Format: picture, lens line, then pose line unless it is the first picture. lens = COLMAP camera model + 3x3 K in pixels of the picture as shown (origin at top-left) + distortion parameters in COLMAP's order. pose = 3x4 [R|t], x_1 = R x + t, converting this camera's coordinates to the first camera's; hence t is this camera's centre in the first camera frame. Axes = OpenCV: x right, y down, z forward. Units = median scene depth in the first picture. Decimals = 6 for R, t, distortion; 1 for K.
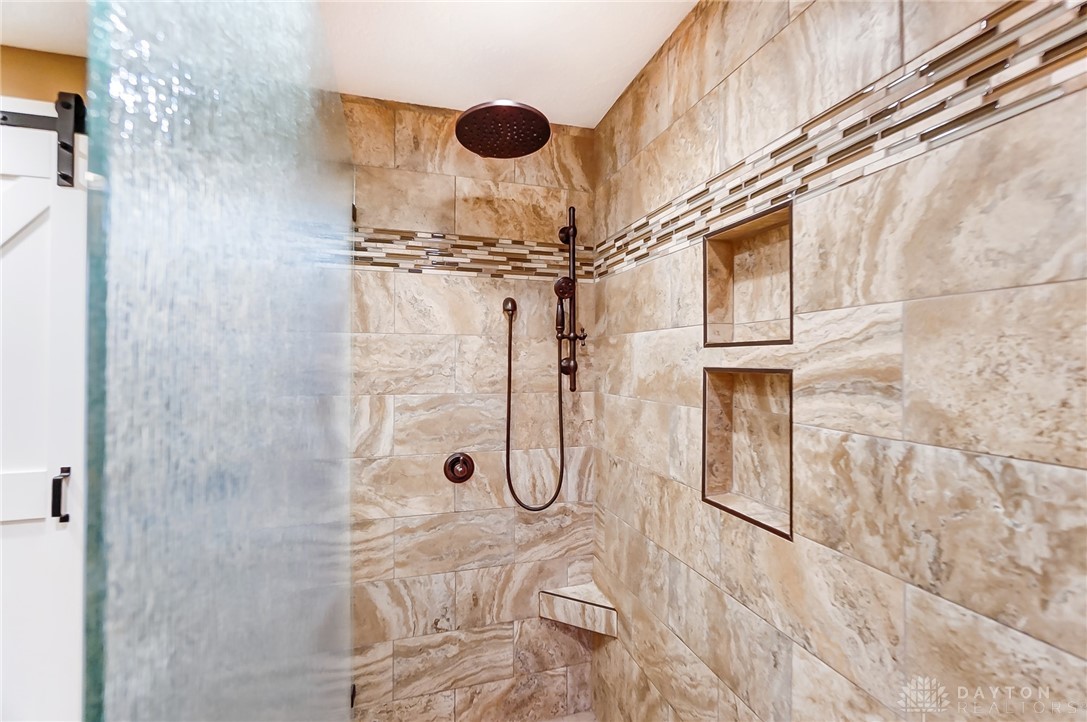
lens RADIAL K [[462.5, 0, 542.8], [0, 462.5, 357.2], [0, 0, 1]] dist [-0.010139, 0.000761]
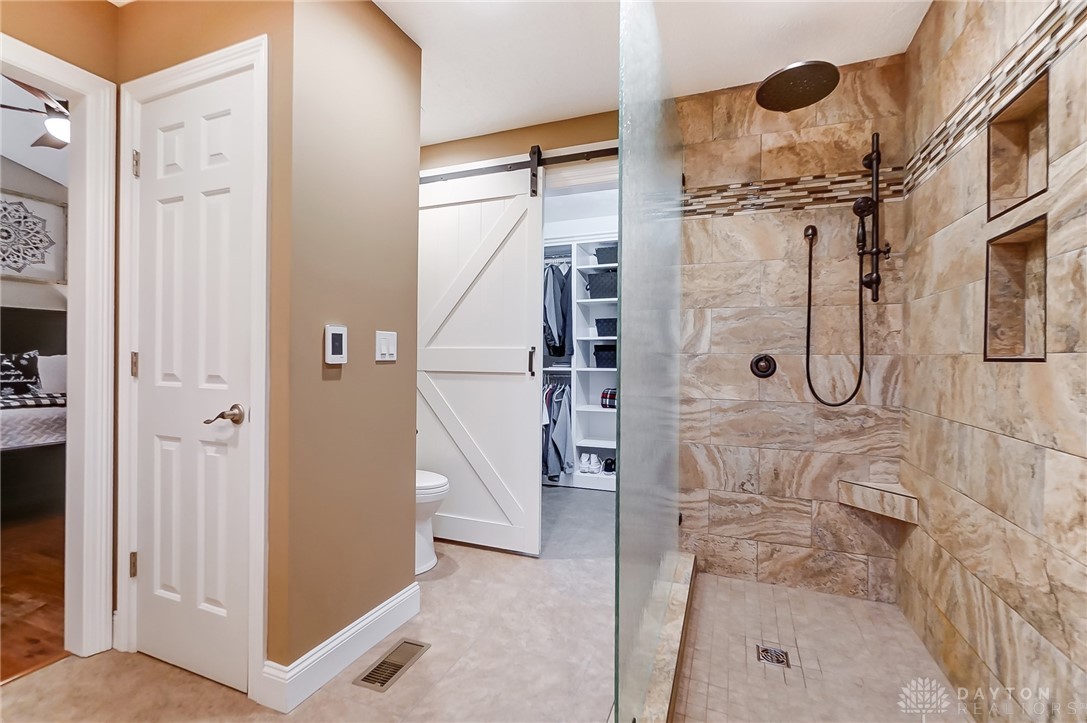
lens RADIAL K [[478.2, 0, 544.4], [0, 478.2, 357.2], [0, 0, 1]] dist [-0.004995, 0.001084]
pose [[0.782475, 0.007811, -0.622633, 0.232261], [-0.004295, 0.999965, 0.007147, 0.297014], [0.622667, -0.002918, 0.782482, -0.553981]]
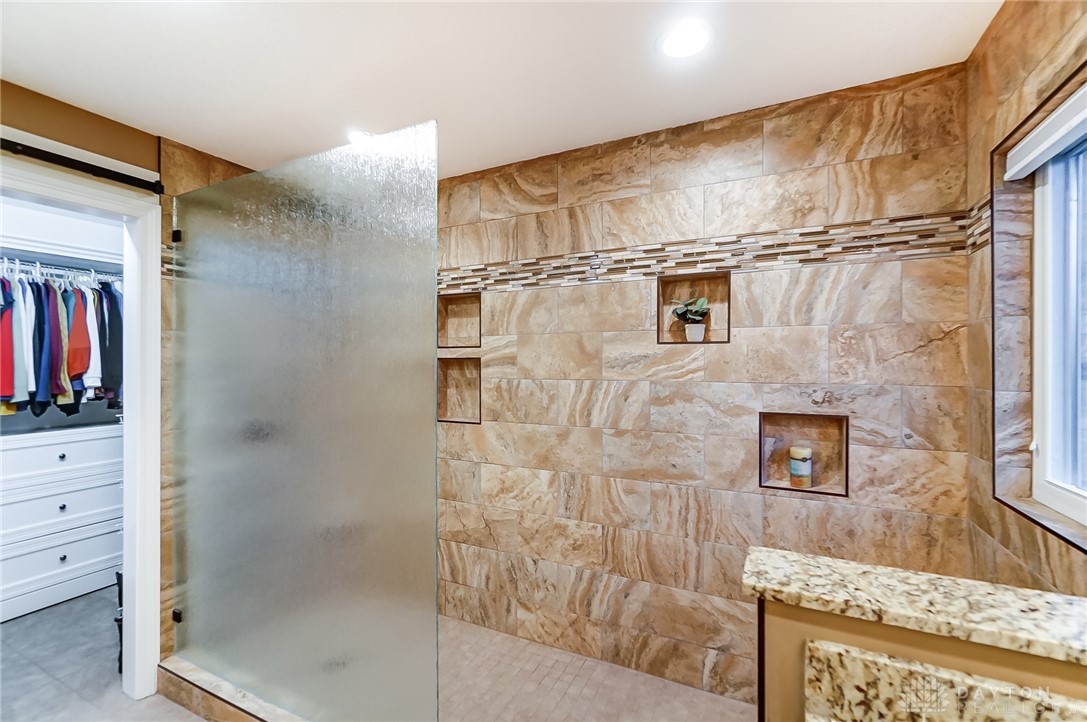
lens RADIAL K [[471.1, 0, 542.4], [0, 471.1, 361.1], [0, 0, 1]] dist [-0.007161, 0.000560]
pose [[0.683980, 0.000372, 0.729501, -0.880925], [-0.002929, 0.999993, 0.002236, 0.030527], [-0.729495, -0.003666, 0.683976, -0.810566]]
